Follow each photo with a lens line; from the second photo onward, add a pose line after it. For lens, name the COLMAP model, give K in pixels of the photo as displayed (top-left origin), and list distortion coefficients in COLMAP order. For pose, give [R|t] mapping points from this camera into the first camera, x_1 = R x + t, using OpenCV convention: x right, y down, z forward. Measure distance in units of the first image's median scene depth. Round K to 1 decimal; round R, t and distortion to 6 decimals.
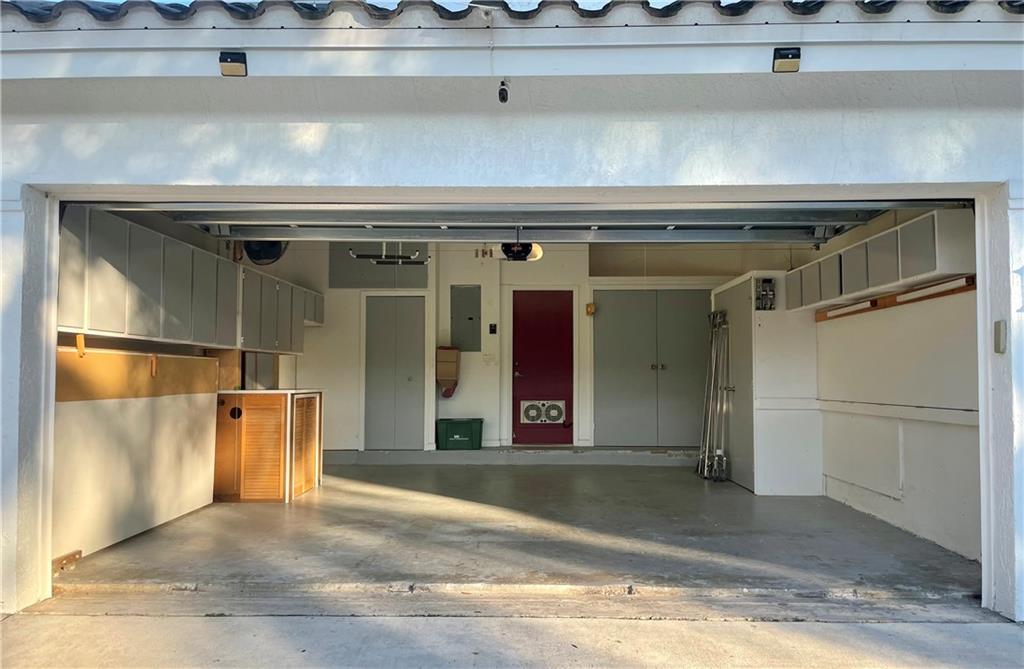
lens RADIAL K [[787.5, 0, 512.0], [0, 787.5, 334.5], [0, 0, 1]] dist [-0.001113, -0.000945]
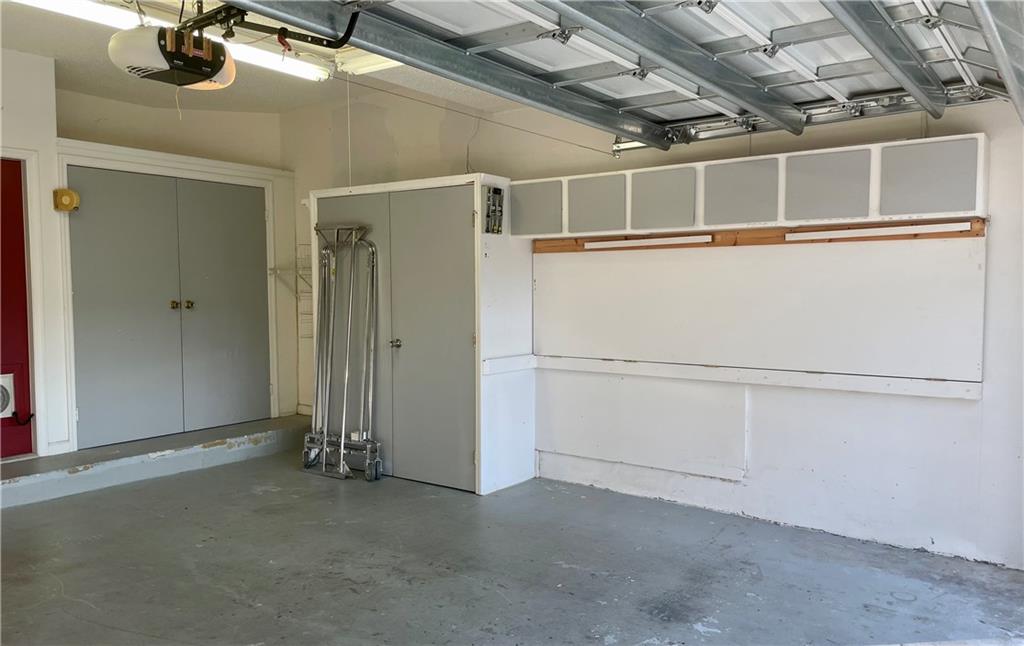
lens RADIAL K [[783.3, 0, 550.0], [0, 783.3, 335.4], [0, 0, 1]] dist [0.060722, -0.078962]
pose [[0.547165, -0.052017, 0.835407, -0.206140], [-0.045966, 0.994694, 0.092042, -0.006145], [-0.835762, -0.088762, 0.541871, 0.499336]]
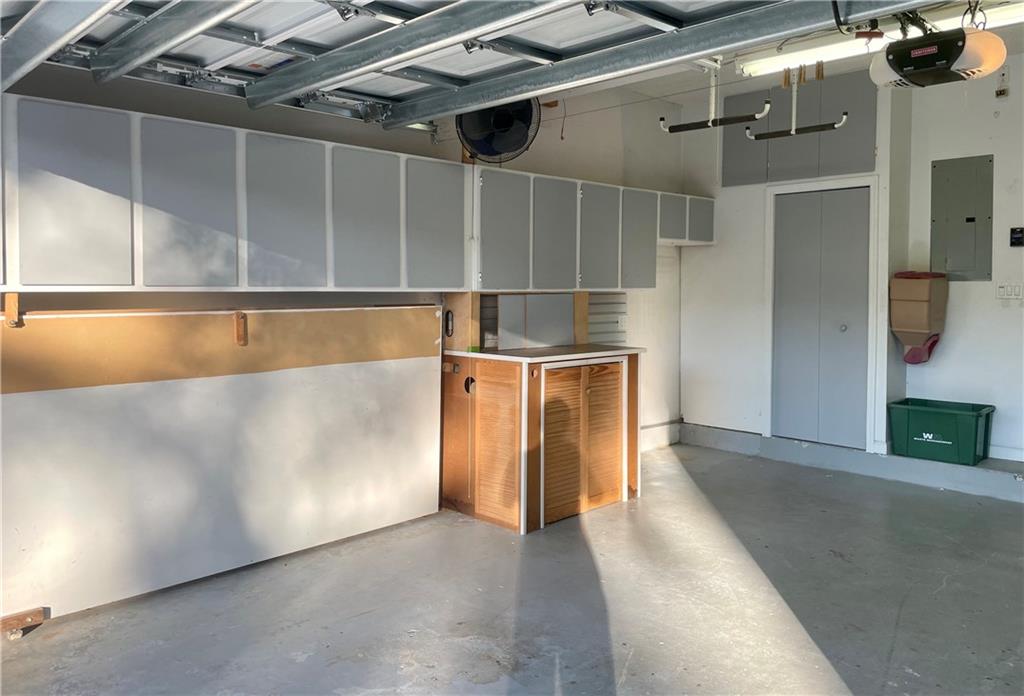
lens RADIAL K [[787.6, 0, 513.0], [0, 787.6, 305.3], [0, 0, 1]] dist [0.070742, -0.004677]
pose [[0.720185, 0.017256, -0.693567, 0.121668], [0.037004, 0.997312, 0.063238, -0.009171], [0.692794, -0.071208, 0.717611, 0.443019]]
